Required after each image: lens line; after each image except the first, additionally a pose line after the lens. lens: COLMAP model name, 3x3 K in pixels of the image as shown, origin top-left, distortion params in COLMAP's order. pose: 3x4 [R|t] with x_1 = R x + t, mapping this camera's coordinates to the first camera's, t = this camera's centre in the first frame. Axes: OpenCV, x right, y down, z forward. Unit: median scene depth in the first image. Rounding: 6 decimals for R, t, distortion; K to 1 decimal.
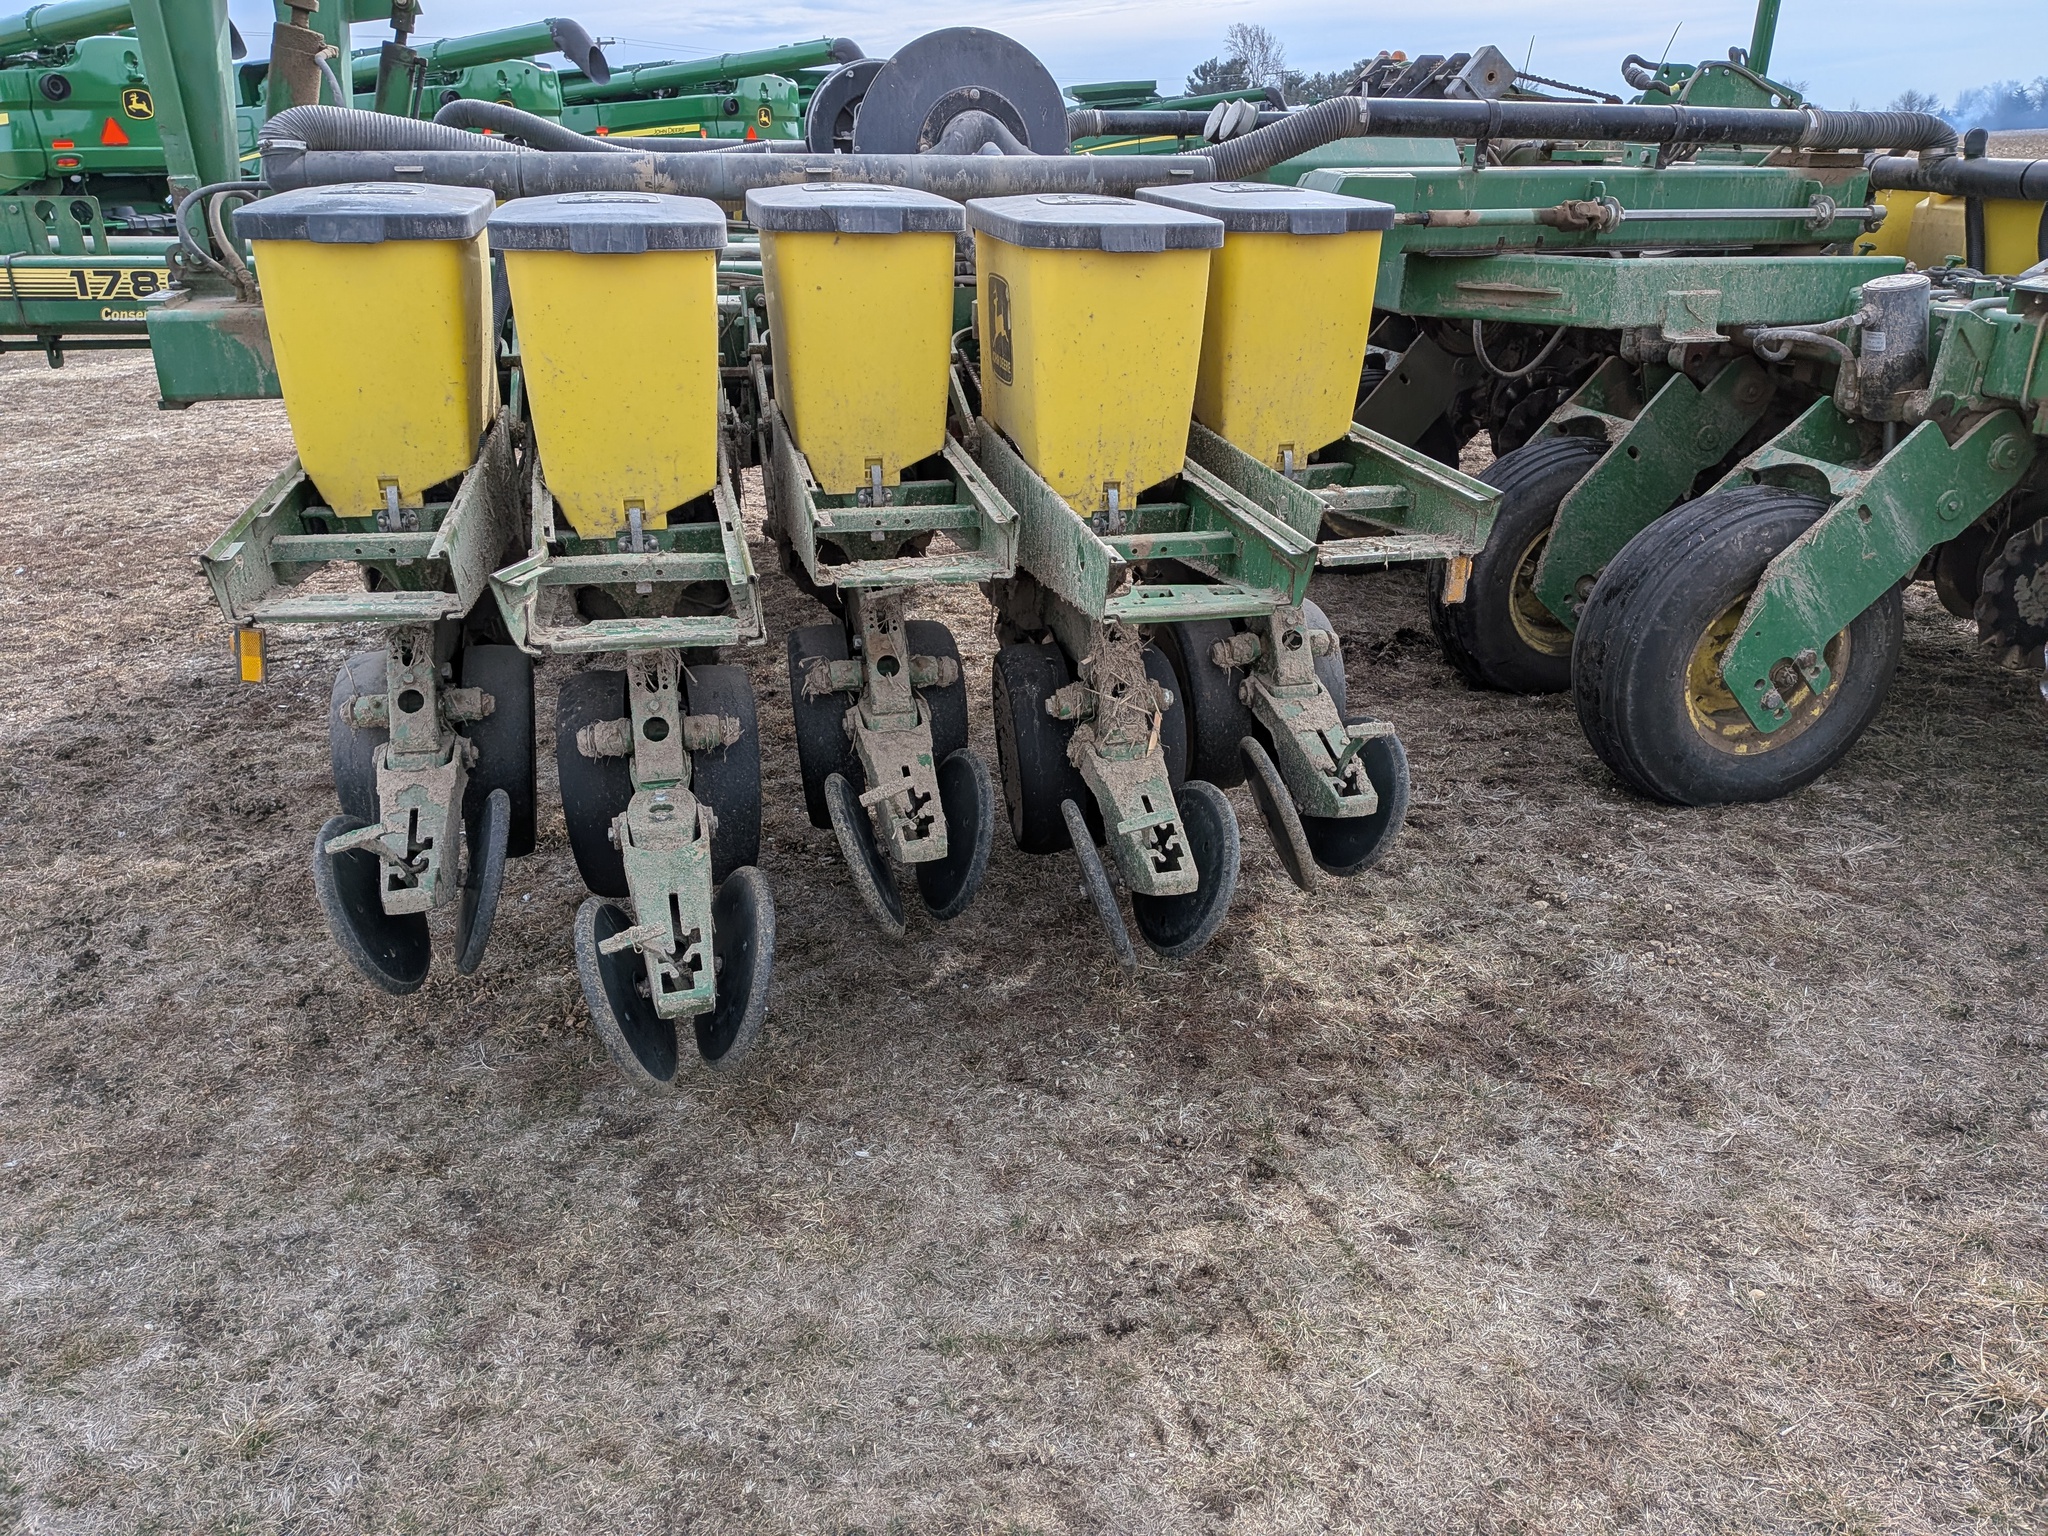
lens RADIAL K [[1480.0, 0, 1030.3], [0, 1480.0, 708.4], [0, 0, 1]] dist [0.036099, -0.043857]
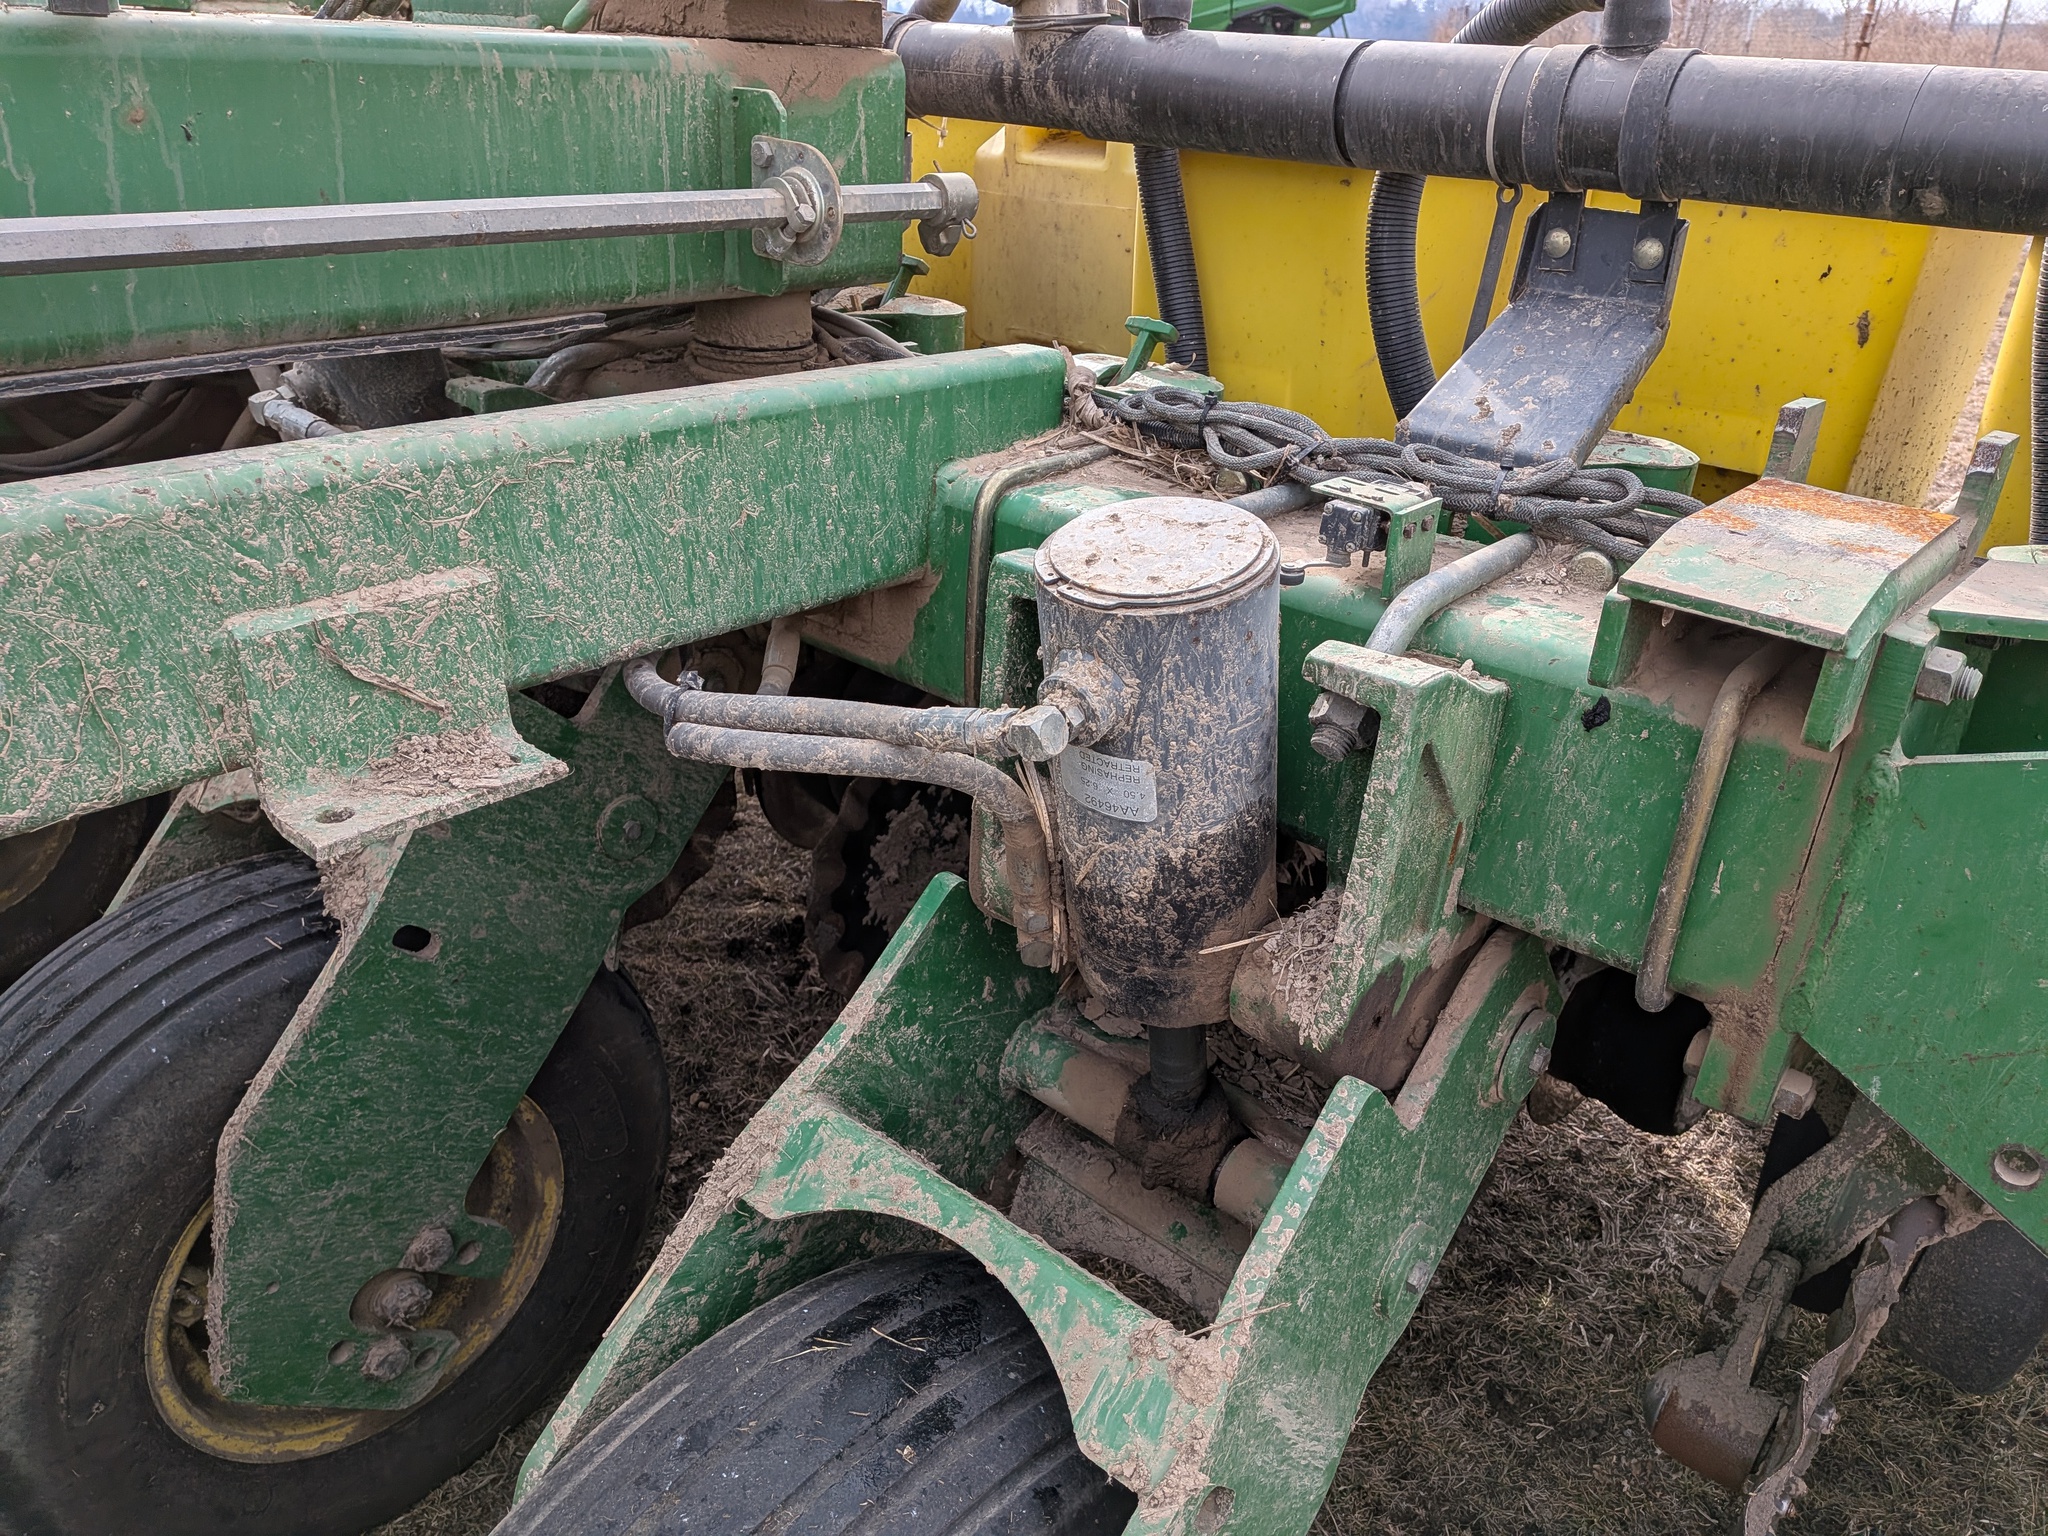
lens RADIAL K [[1494.1, 0, 1034.3], [0, 1494.1, 777.2], [0, 0, 1]] dist [0.082501, -0.141054]
pose [[0.808218, -0.223610, 0.544777, 0.375310], [0.170752, 0.974346, 0.146608, -0.254215], [-0.563584, -0.025470, 0.825666, 0.714679]]
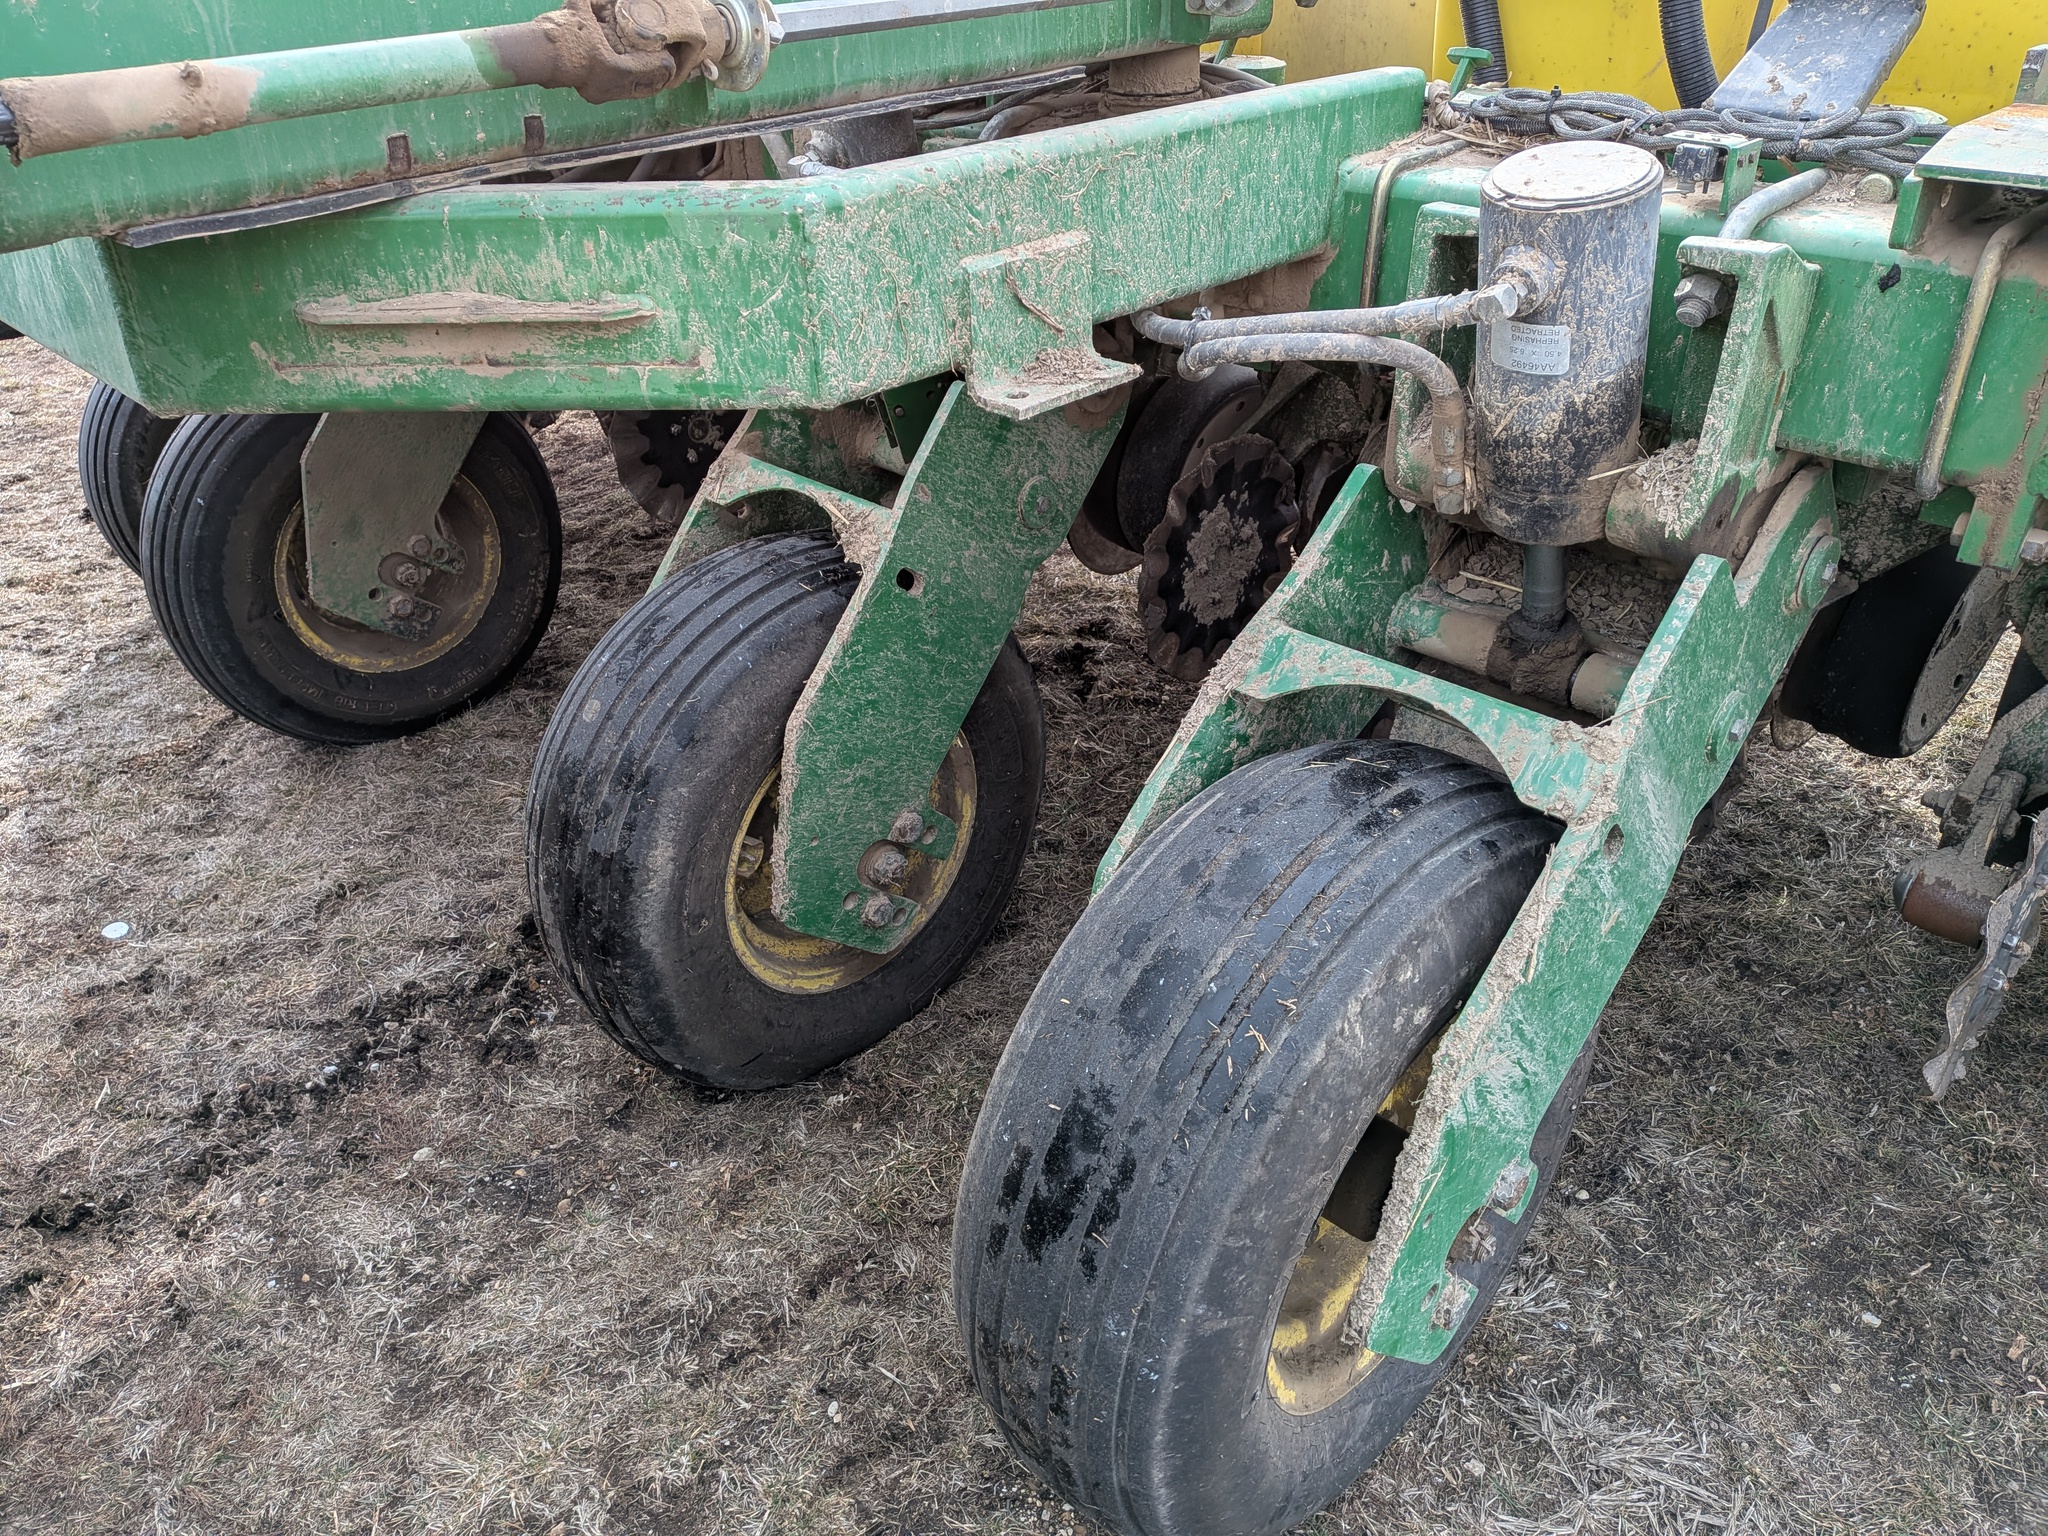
lens RADIAL K [[1484.1, 0, 991.9], [0, 1484.1, 733.6], [0, 0, 1]] dist [0.087620, -0.140933]
pose [[0.855146, -0.292192, 0.428193, 0.247586], [0.225911, 0.953503, 0.199489, -0.230568], [-0.466573, -0.073859, 0.881394, 0.658915]]
